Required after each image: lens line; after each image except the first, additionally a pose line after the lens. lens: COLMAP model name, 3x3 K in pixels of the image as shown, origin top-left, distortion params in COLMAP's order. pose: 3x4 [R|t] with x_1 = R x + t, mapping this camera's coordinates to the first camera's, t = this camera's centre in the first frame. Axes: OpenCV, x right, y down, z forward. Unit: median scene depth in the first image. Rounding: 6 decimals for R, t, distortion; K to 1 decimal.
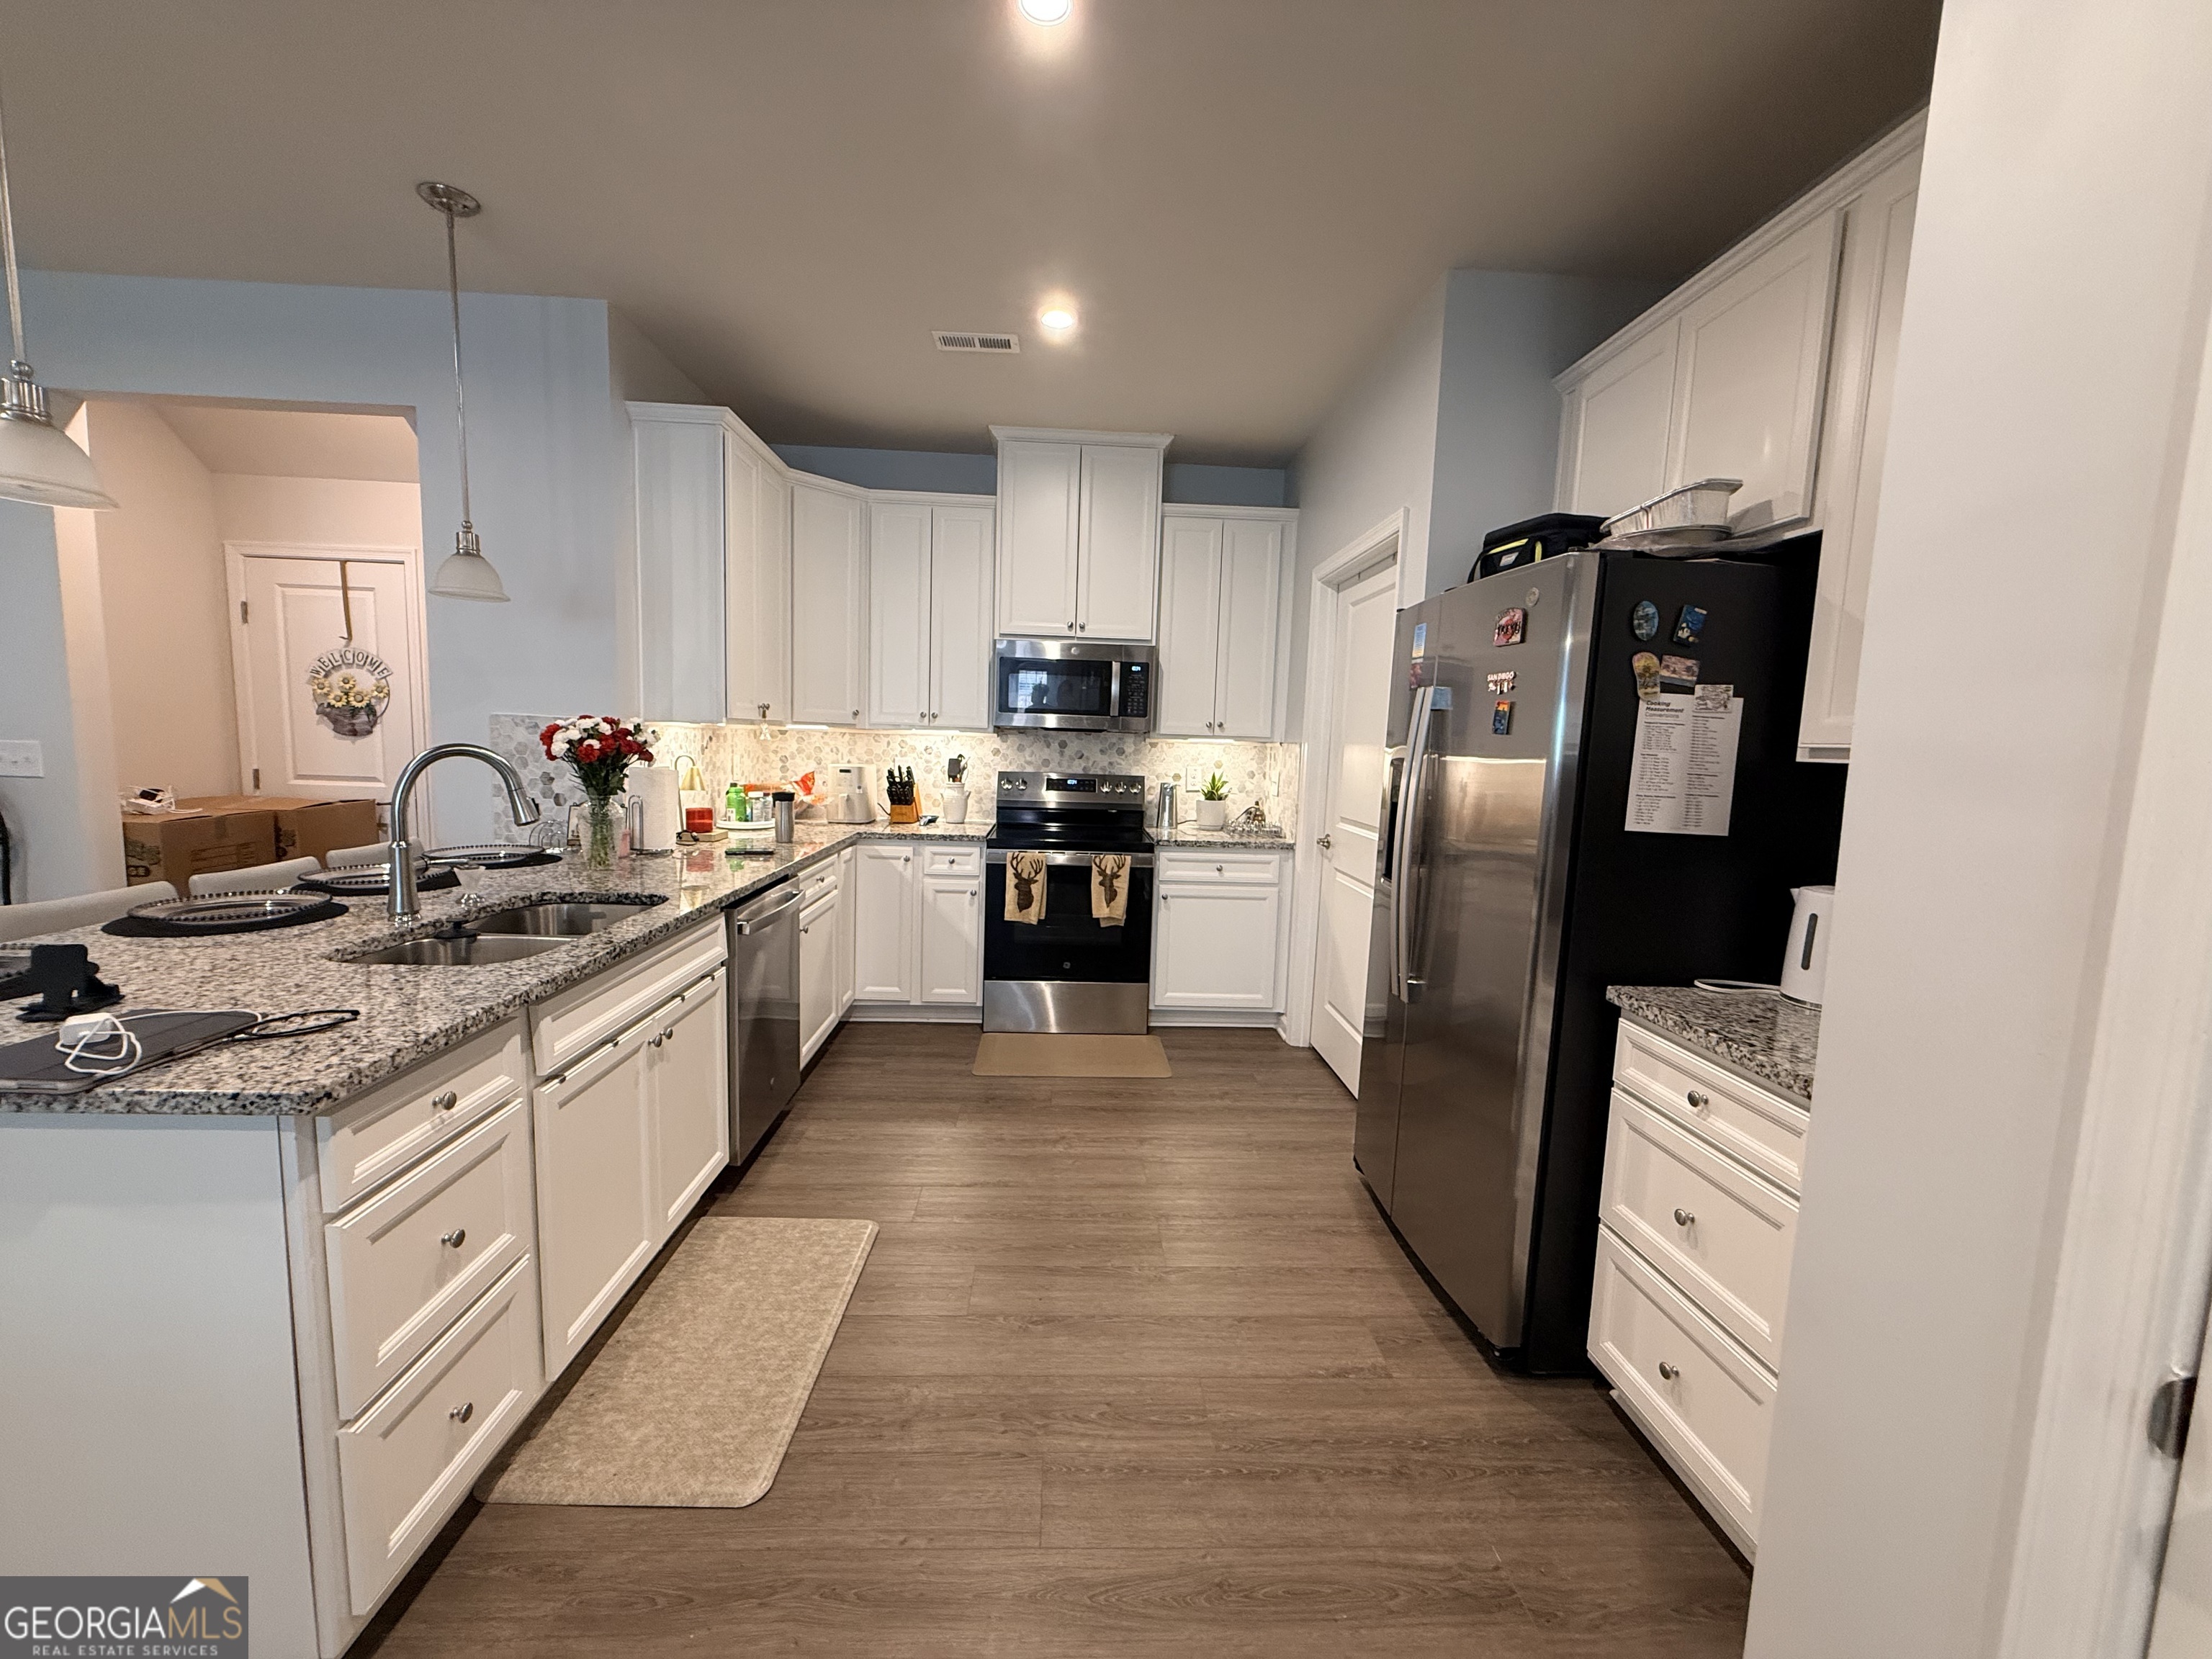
lens RADIAL K [[881.6, 0, 1106.0], [0, 881.6, 829.5], [0, 0, 1]] dist [0.000043, -0.000007]
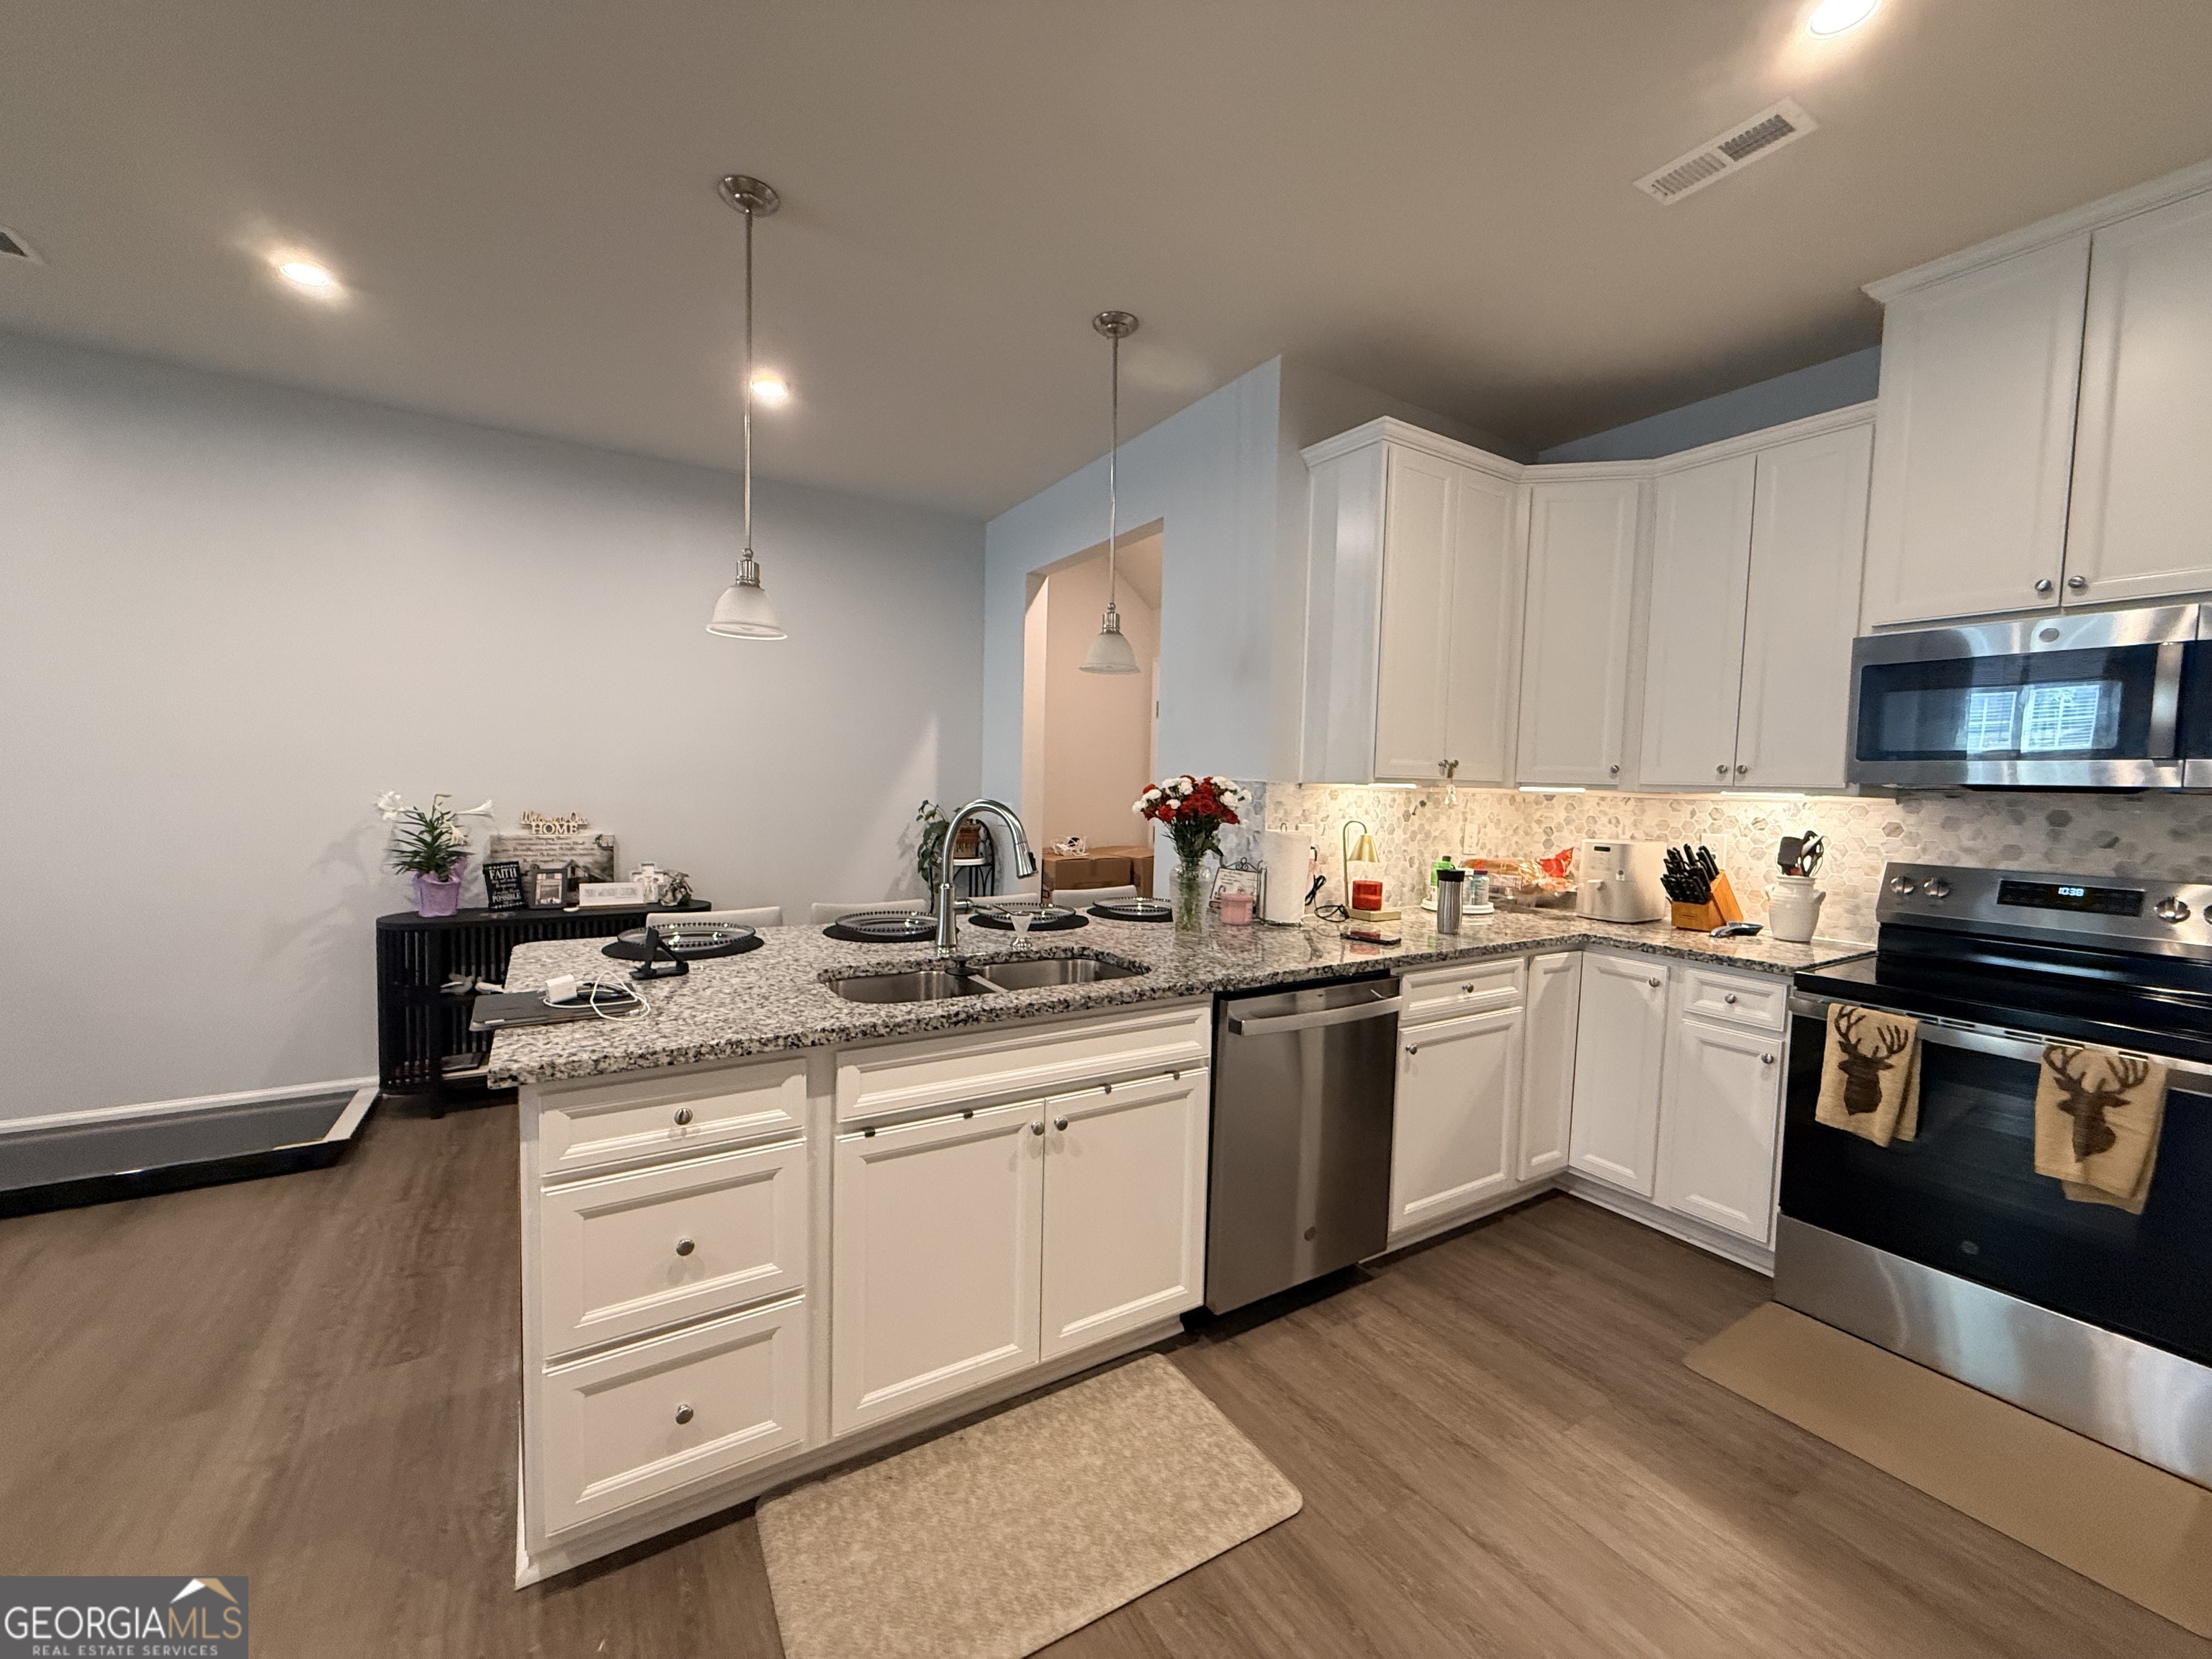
lens RADIAL K [[881.6, 0, 1106.0], [0, 881.6, 829.5], [0, 0, 1]] dist [0.000043, -0.000007]
pose [[0.487458, 0.027063, -0.872727, 0.153154], [-0.100325, 0.994636, -0.025193, -0.023888], [0.867364, 0.099837, 0.487558, 0.300837]]
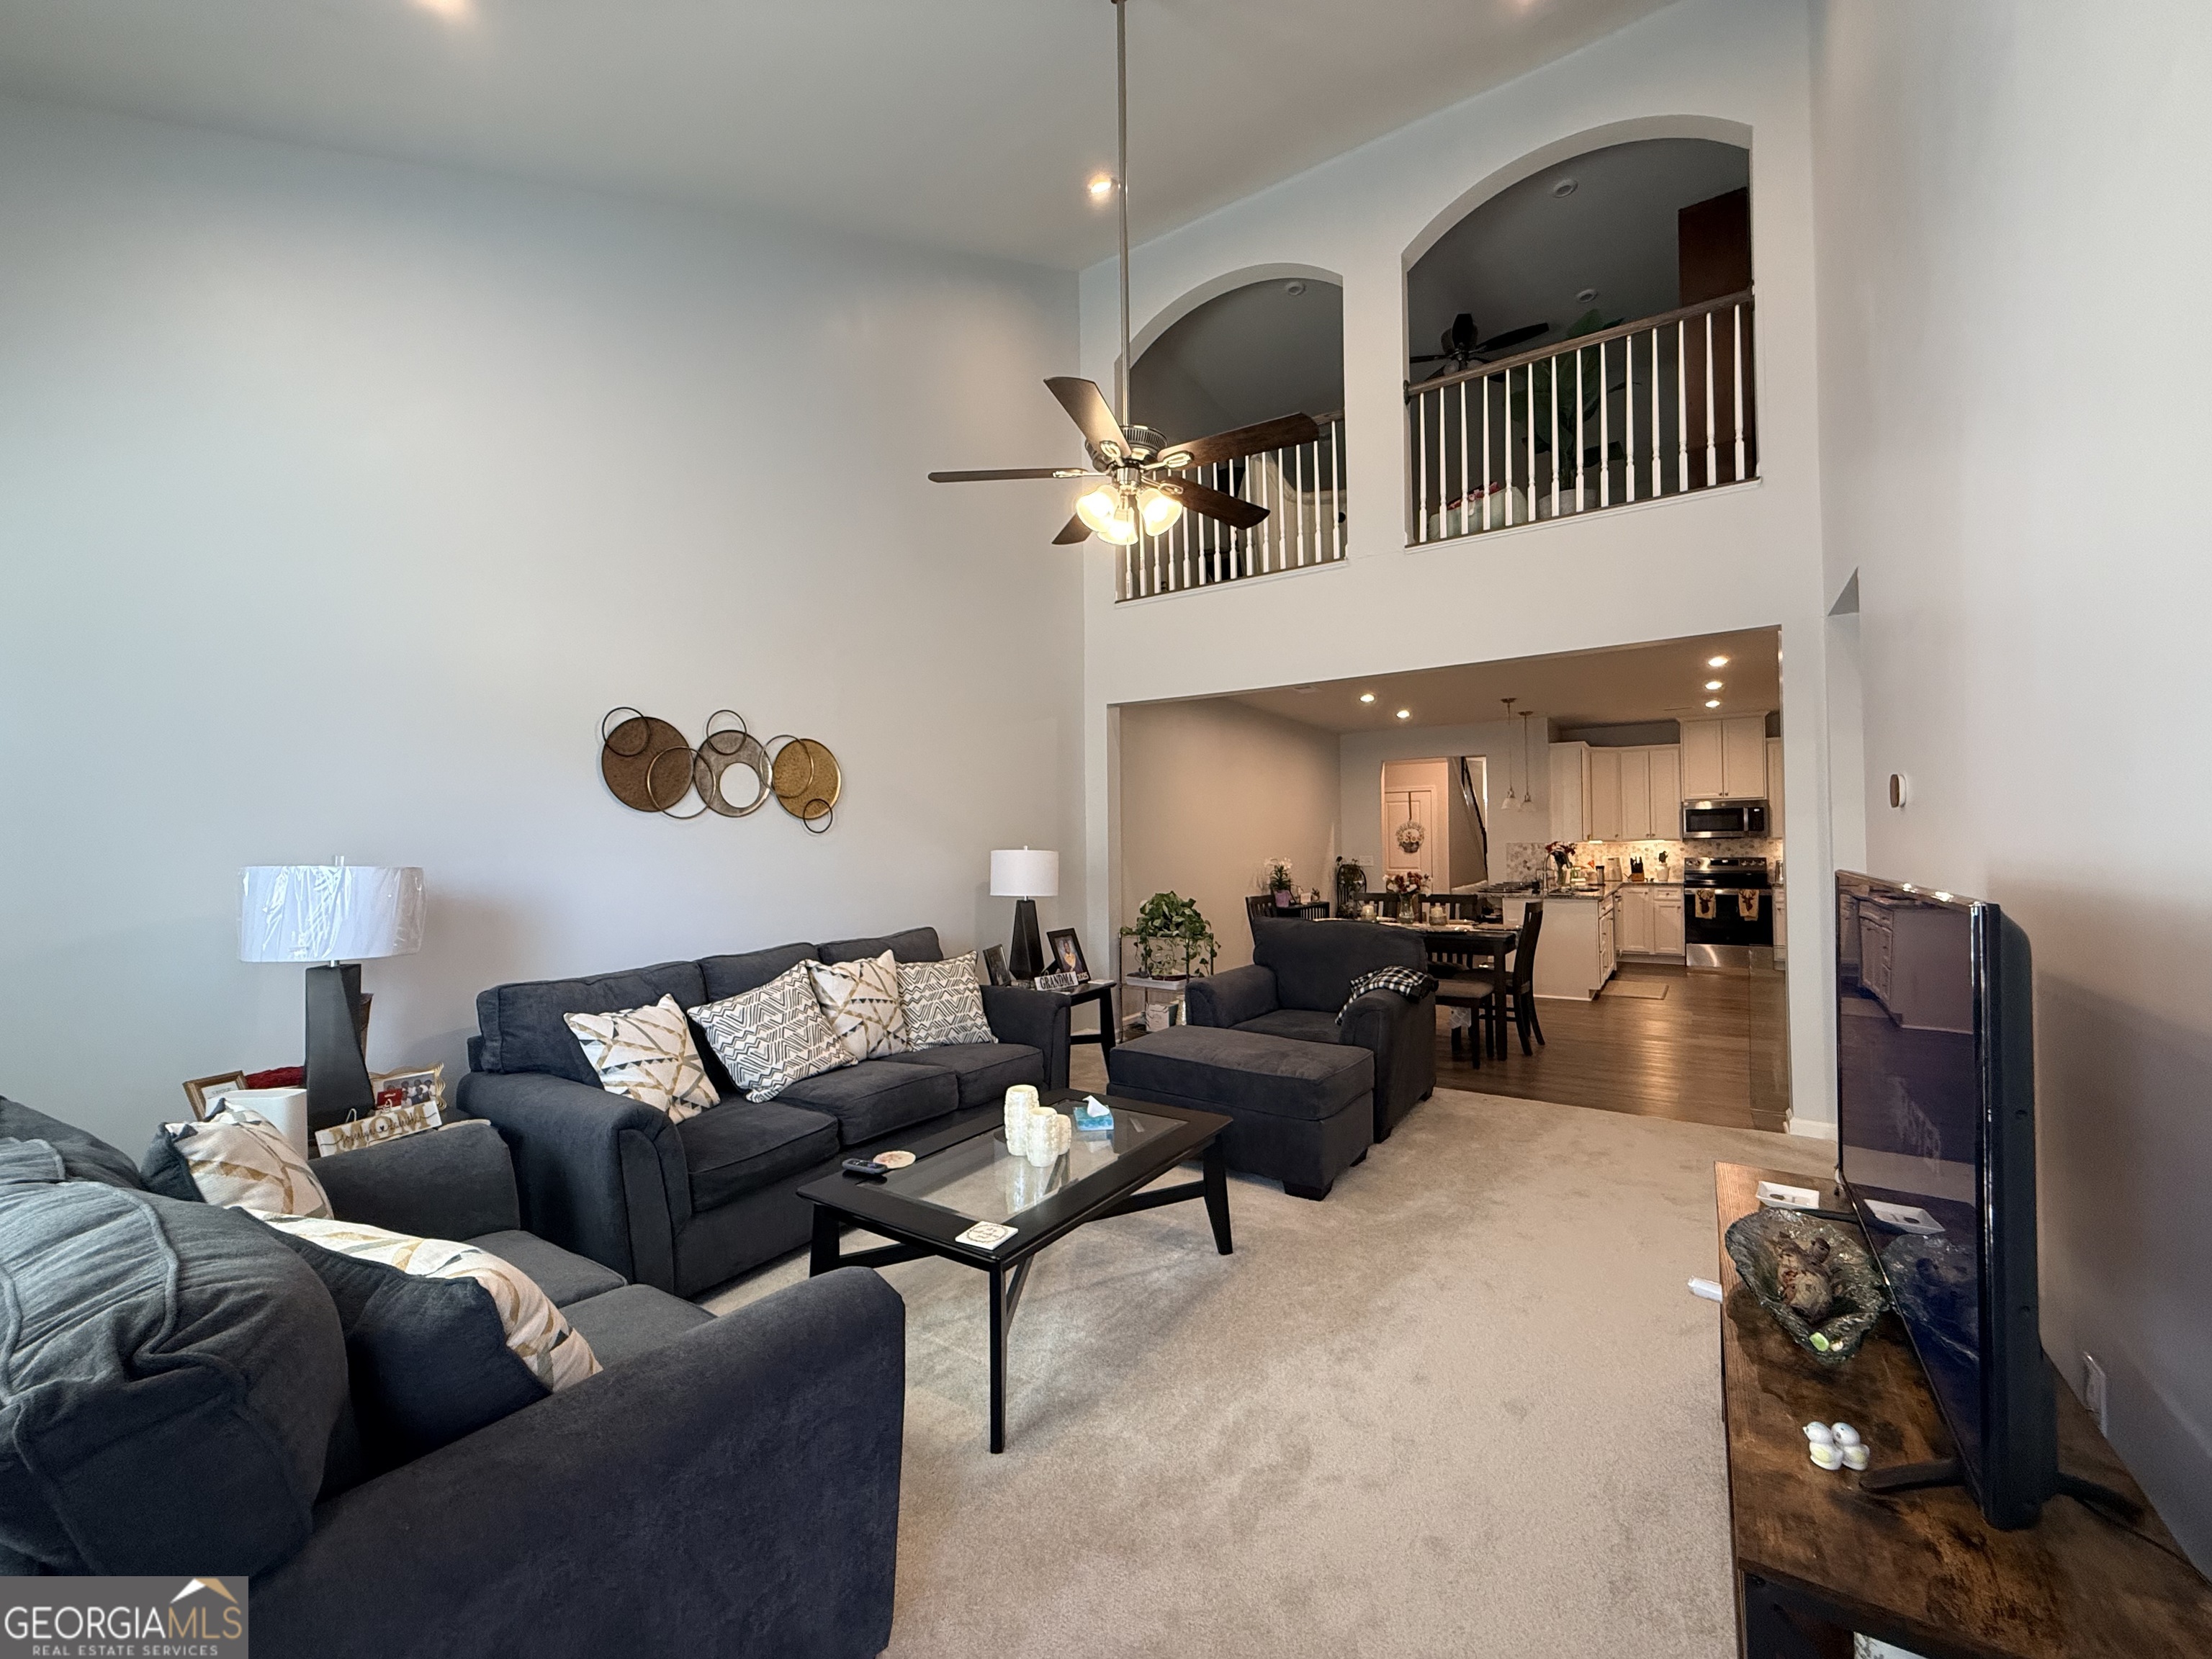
lens RADIAL K [[881.6, 0, 1106.0], [0, 881.6, 829.5], [0, 0, 1]] dist [0.000043, -0.000007]
pose [[0.806207, -0.056716, -0.588909, 0.018553], [-0.022540, 0.991727, -0.126367, 0.204043], [0.591204, 0.115151, 0.798259, -1.894770]]
